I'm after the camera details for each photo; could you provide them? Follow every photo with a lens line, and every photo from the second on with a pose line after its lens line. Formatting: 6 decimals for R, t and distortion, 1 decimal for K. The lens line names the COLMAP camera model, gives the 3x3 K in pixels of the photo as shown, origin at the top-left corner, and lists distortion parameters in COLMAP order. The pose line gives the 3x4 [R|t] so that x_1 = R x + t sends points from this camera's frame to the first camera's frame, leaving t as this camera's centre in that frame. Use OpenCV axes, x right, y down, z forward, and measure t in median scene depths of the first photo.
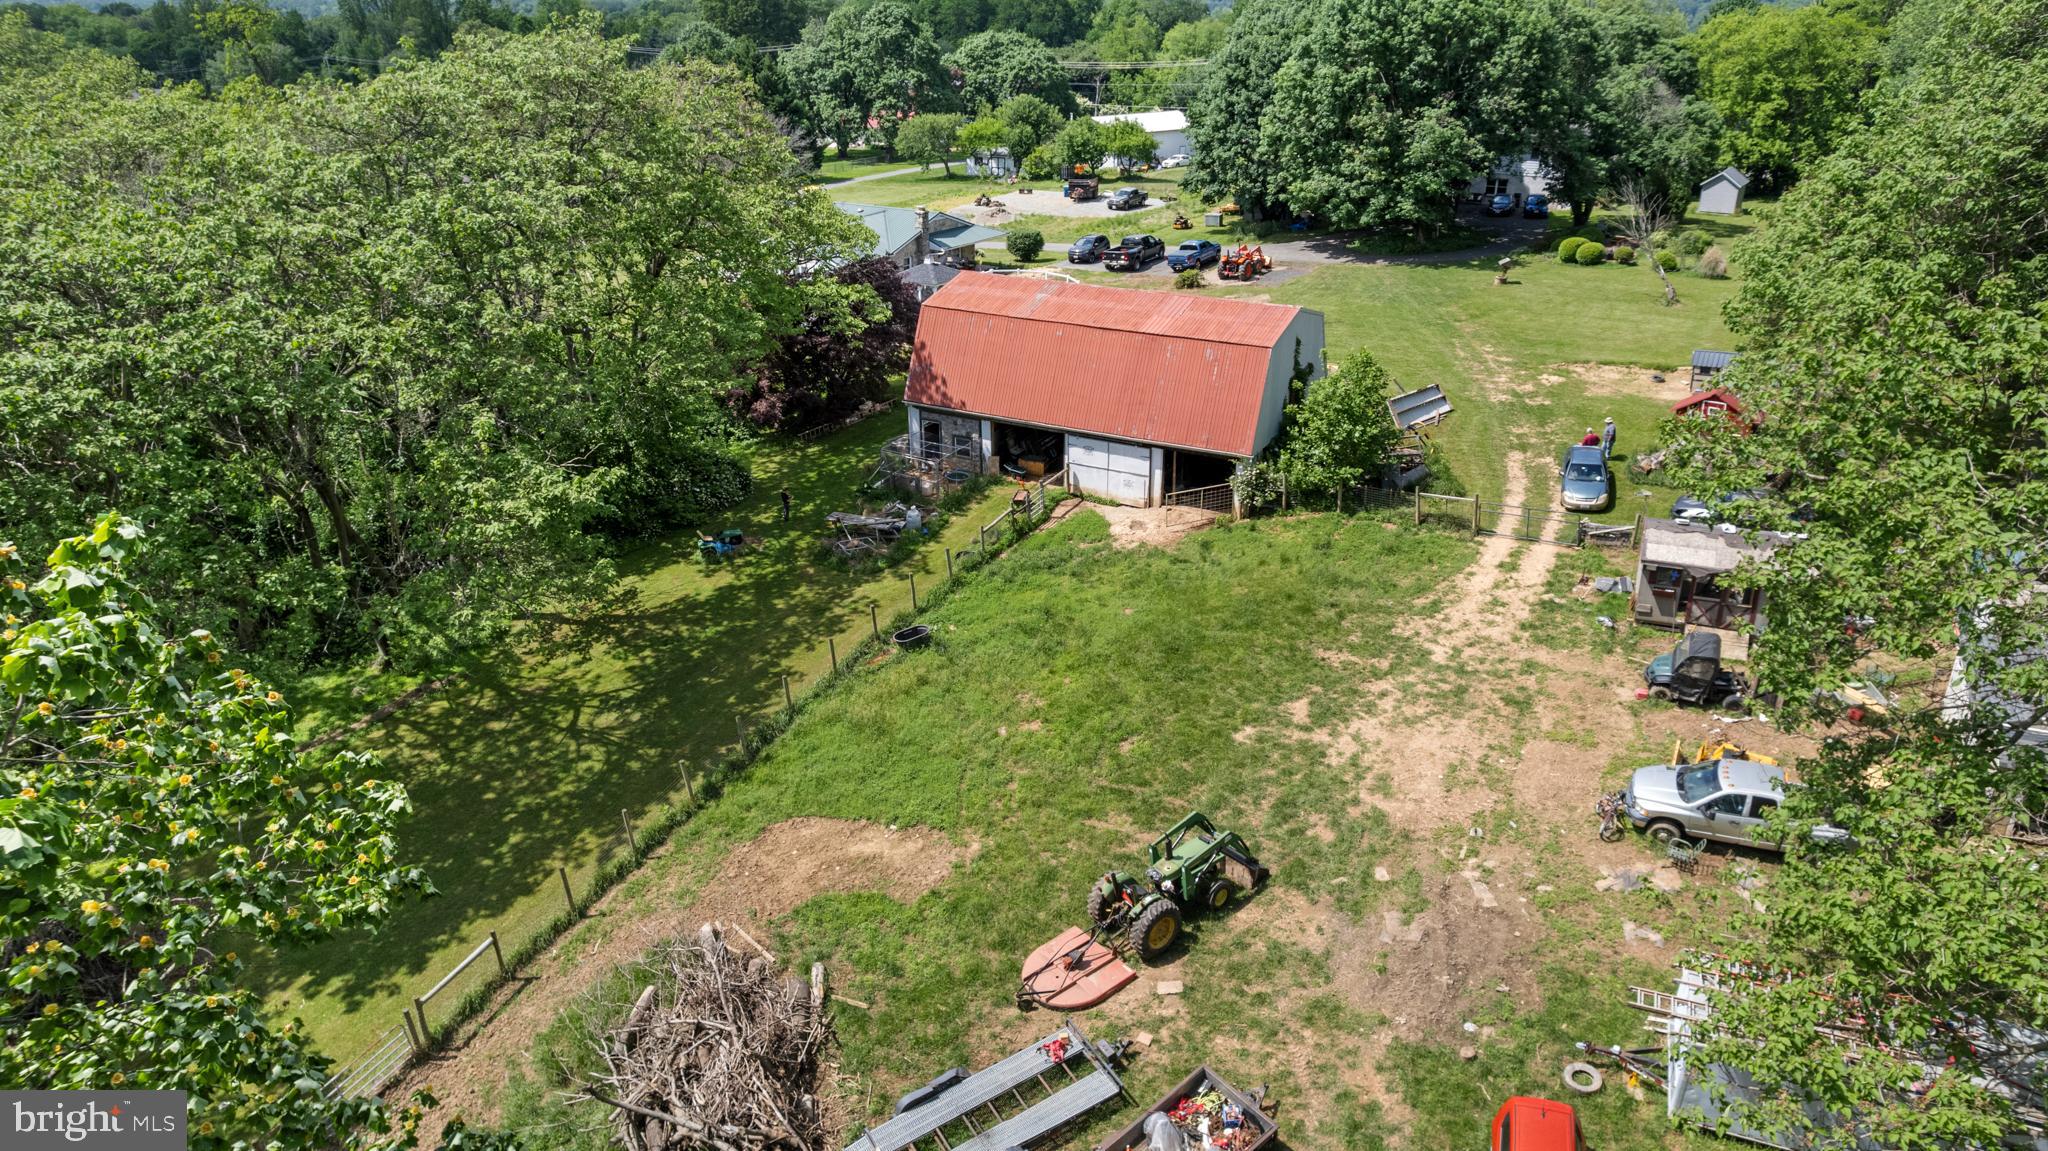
lens RADIAL K [[1305.2, 0, 1009.0], [0, 1305.2, 566.3], [0, 0, 1]] dist [-0.040925, 0.035142]
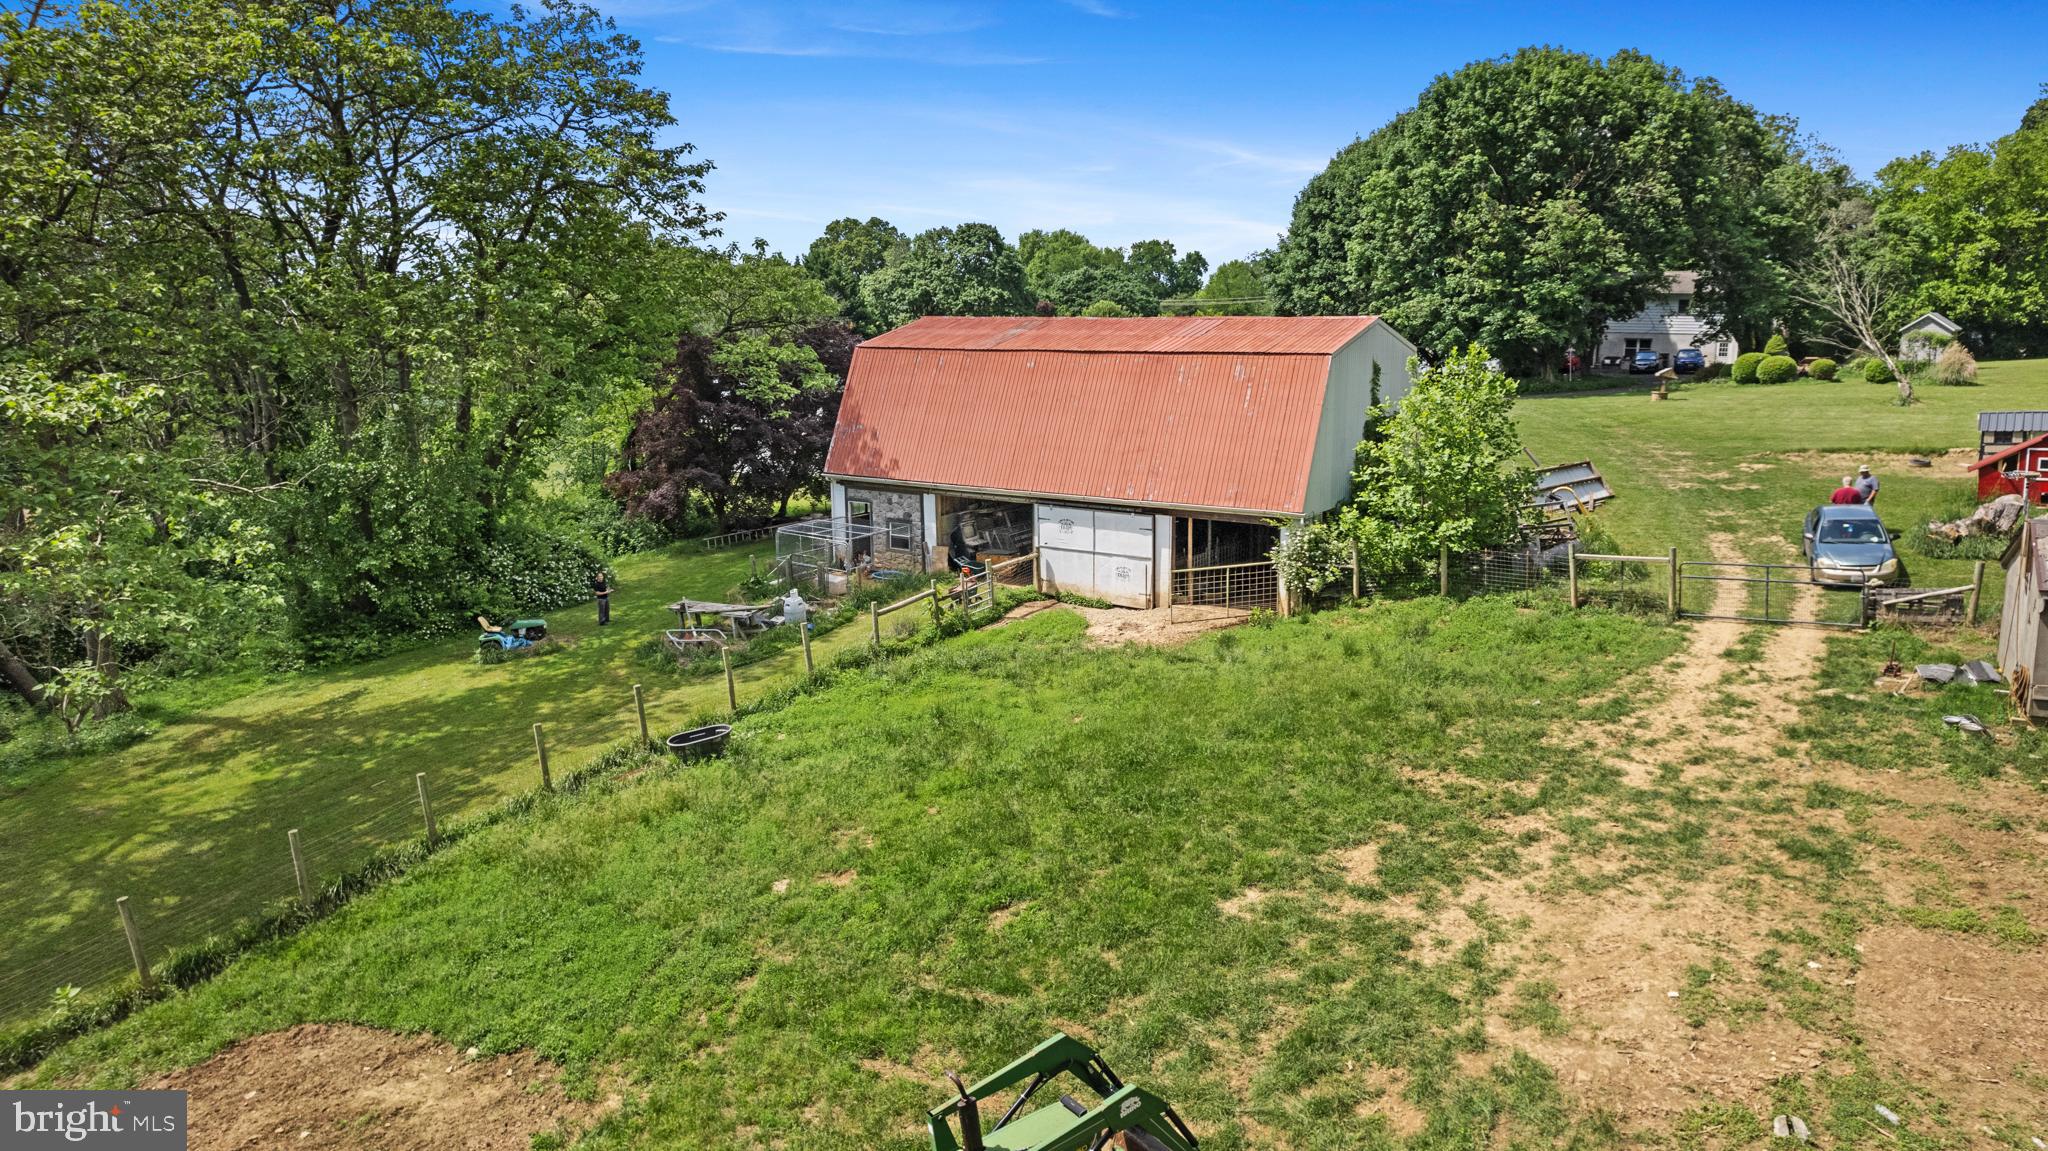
lens RADIAL K [[1305.2, 0, 1025.8], [0, 1305.2, 566.1], [0, 0, 1]] dist [-0.040925, 0.035142]
pose [[0.996461, 0.018808, -0.081927, 0.100389], [-0.036354, 0.975206, -0.218293, 0.084504], [0.075790, 0.220498, 0.972438, 0.358933]]
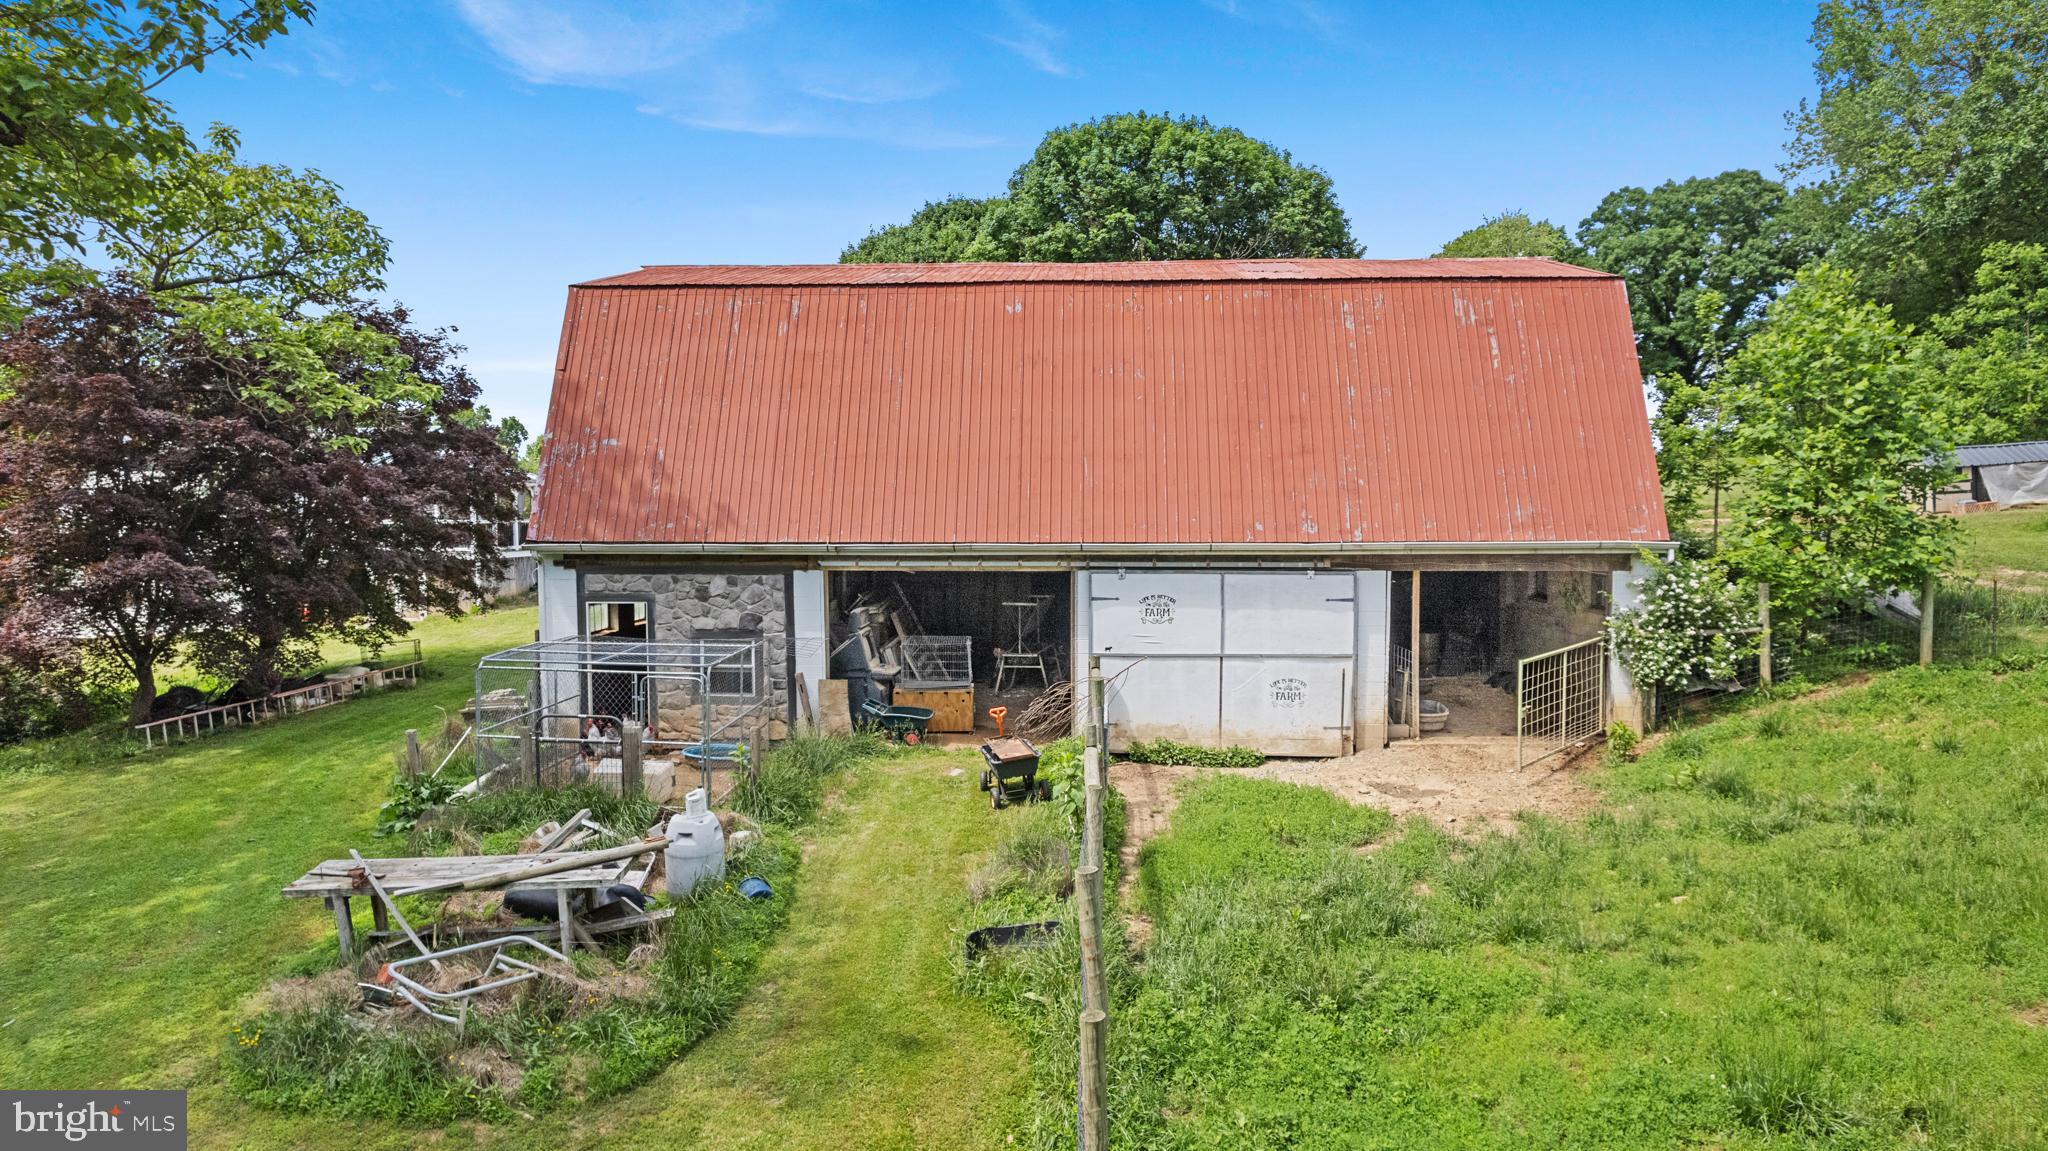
lens RADIAL K [[1305.2, 0, 1030.0], [0, 1305.2, 590.8], [0, 0, 1]] dist [-0.040925, 0.035142]
pose [[0.890571, -0.021120, 0.454353, -0.127416], [0.177326, 0.936002, -0.304065, 0.003964], [-0.418854, 0.351360, 0.837322, 0.764061]]
